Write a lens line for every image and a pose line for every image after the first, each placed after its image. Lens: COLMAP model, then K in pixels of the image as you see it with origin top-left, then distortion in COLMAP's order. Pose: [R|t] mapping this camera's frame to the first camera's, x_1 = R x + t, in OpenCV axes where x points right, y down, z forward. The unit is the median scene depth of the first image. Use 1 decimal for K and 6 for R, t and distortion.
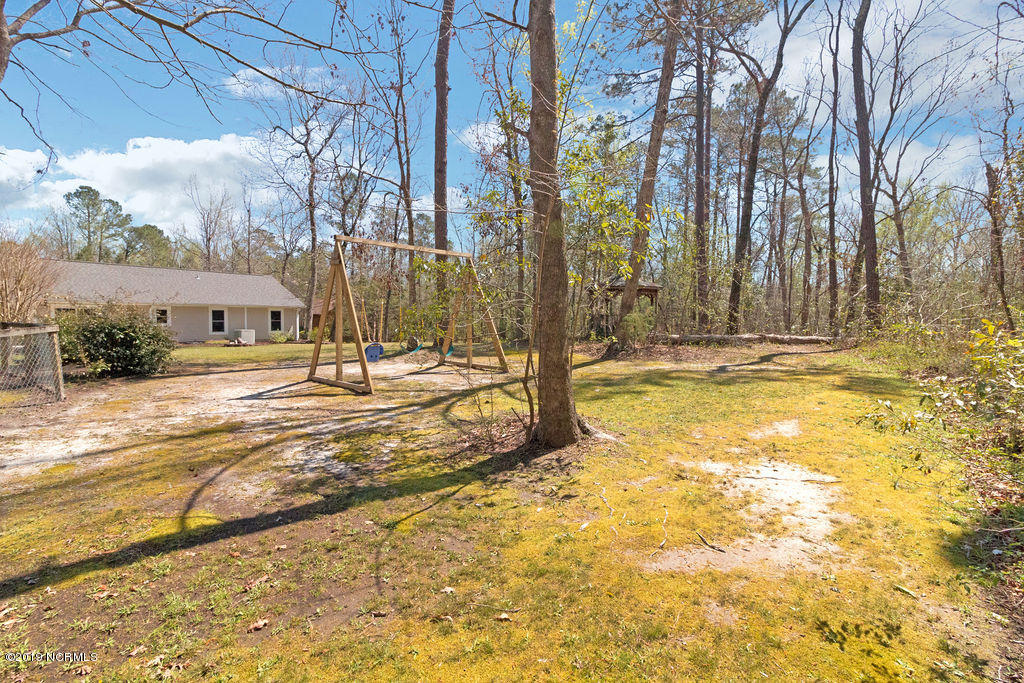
lens RADIAL K [[464.4, 0, 507.8], [0, 464.4, 339.0], [0, 0, 1]] dist [0.000409, 0.001574]
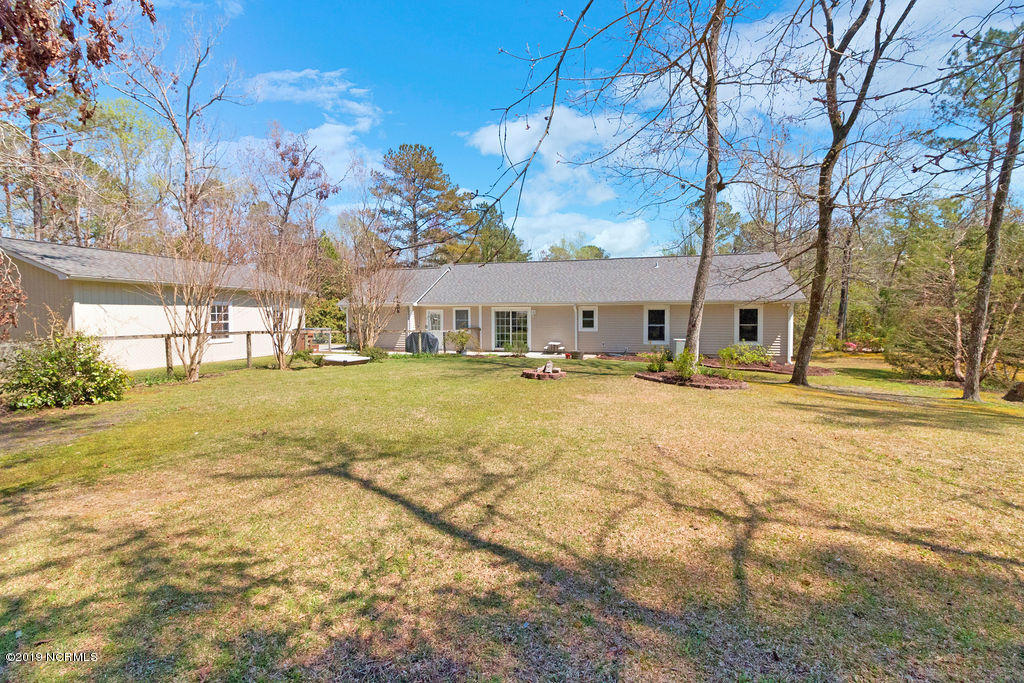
lens RADIAL K [[464.4, 0, 509.0], [0, 464.4, 338.4], [0, 0, 1]] dist [0.000409, 0.001574]
pose [[0.314232, 0.038927, -0.948548, -0.080755], [-0.031942, 0.999027, 0.030416, -0.073123], [0.948809, 0.020741, 0.315170, 1.261689]]
